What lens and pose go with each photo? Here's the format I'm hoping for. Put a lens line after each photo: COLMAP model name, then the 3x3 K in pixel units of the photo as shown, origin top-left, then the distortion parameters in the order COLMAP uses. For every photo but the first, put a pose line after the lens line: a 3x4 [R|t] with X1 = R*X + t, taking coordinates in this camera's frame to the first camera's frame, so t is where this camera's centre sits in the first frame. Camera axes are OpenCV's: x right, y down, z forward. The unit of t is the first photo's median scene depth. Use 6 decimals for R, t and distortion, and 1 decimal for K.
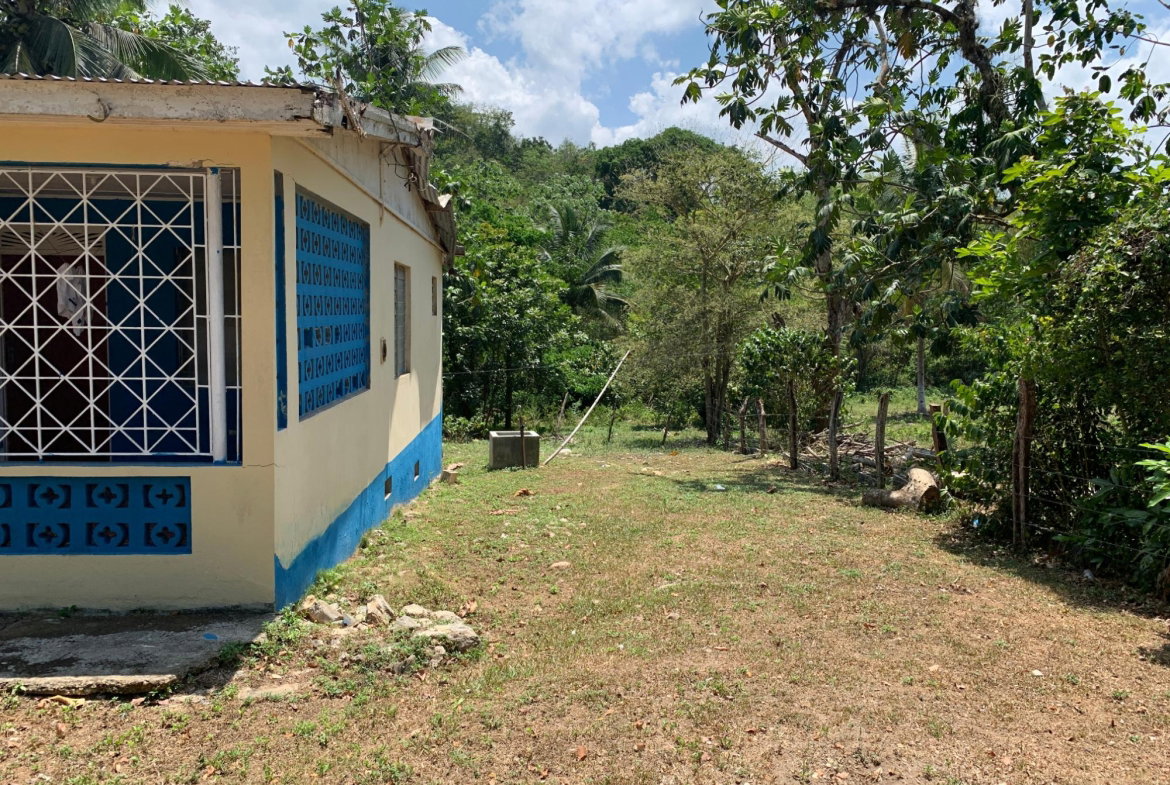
lens RADIAL K [[898.7, 0, 577.6], [0, 898.7, 386.1], [0, 0, 1]] dist [0.019591, -0.020759]
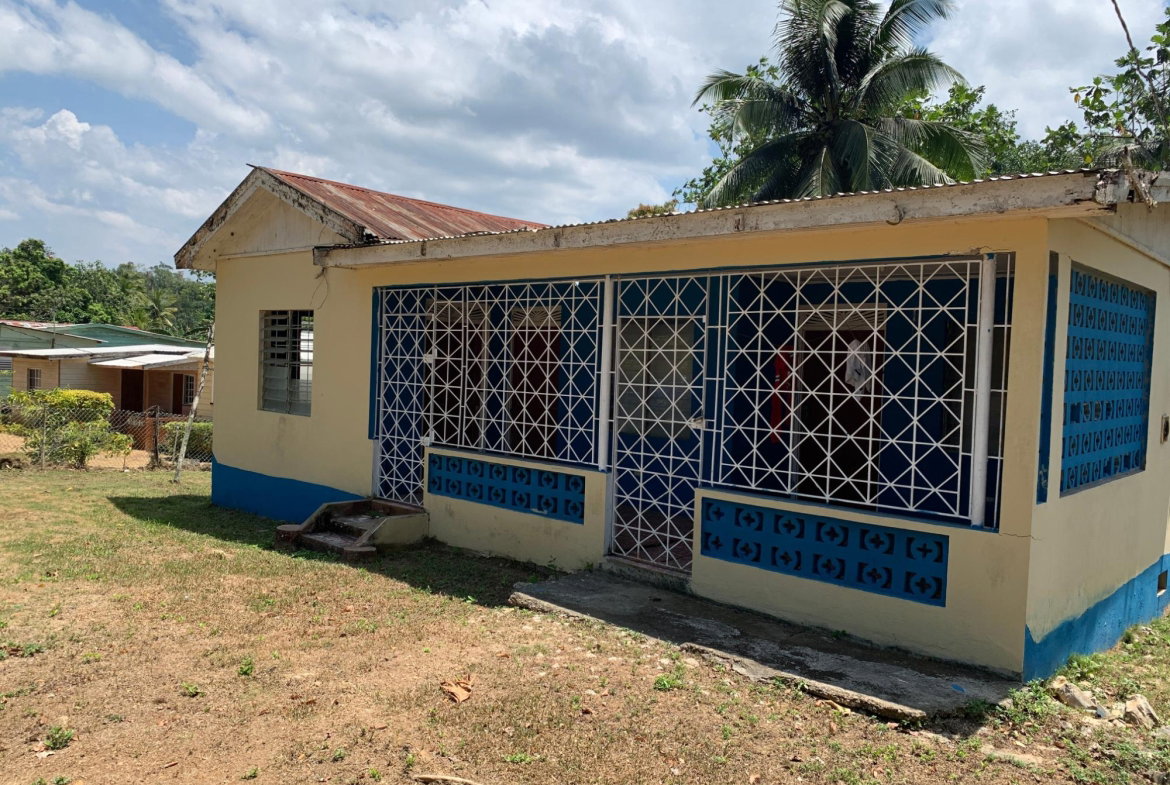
lens RADIAL K [[898.7, 0, 581.4], [0, 898.7, 389.7], [0, 0, 1]] dist [0.019591, -0.020759]
pose [[0.701391, 0.035628, -0.711885, 0.021468], [-0.081208, 0.996241, -0.030151, -0.005044], [0.708135, 0.078958, 0.701648, -0.070523]]
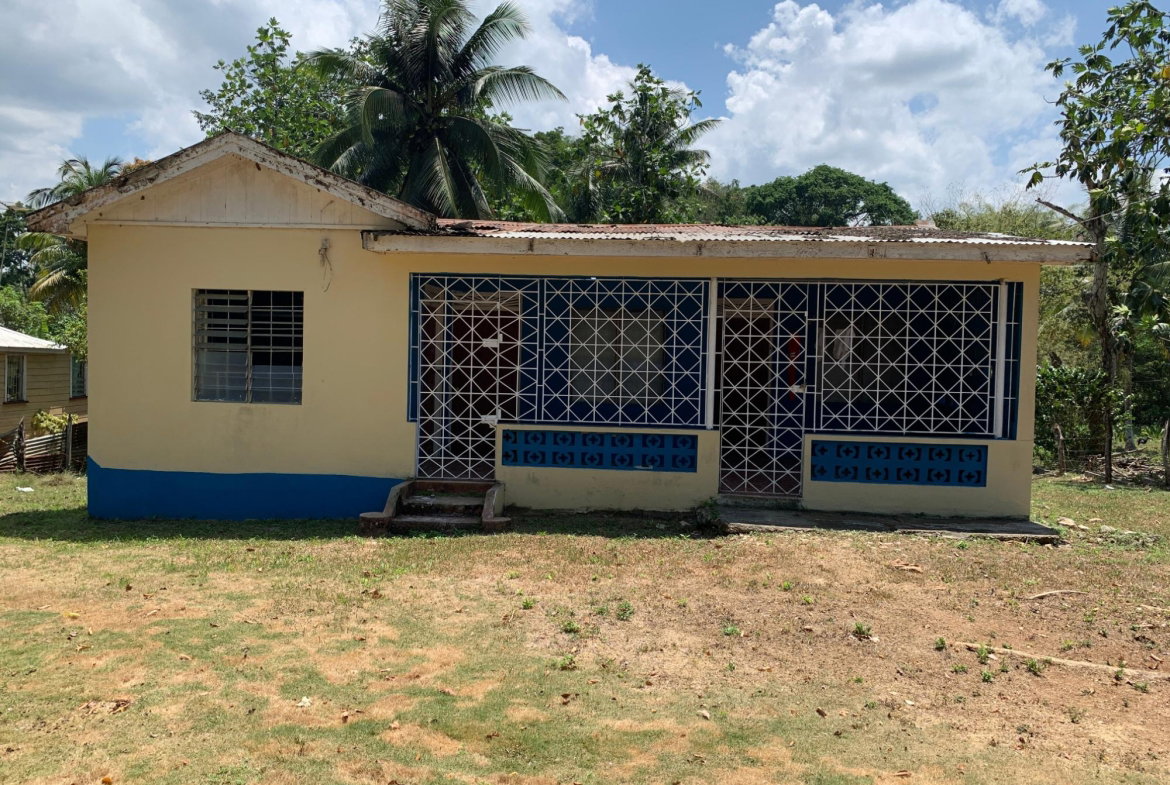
lens RADIAL K [[898.7, 0, 580.4], [0, 898.7, 392.7], [0, 0, 1]] dist [0.019591, -0.020759]
pose [[0.992709, 0.016615, -0.119388, -0.782047], [-0.019971, 0.999437, -0.026966, 0.043666], [0.118873, 0.029153, 0.992481, -0.718544]]
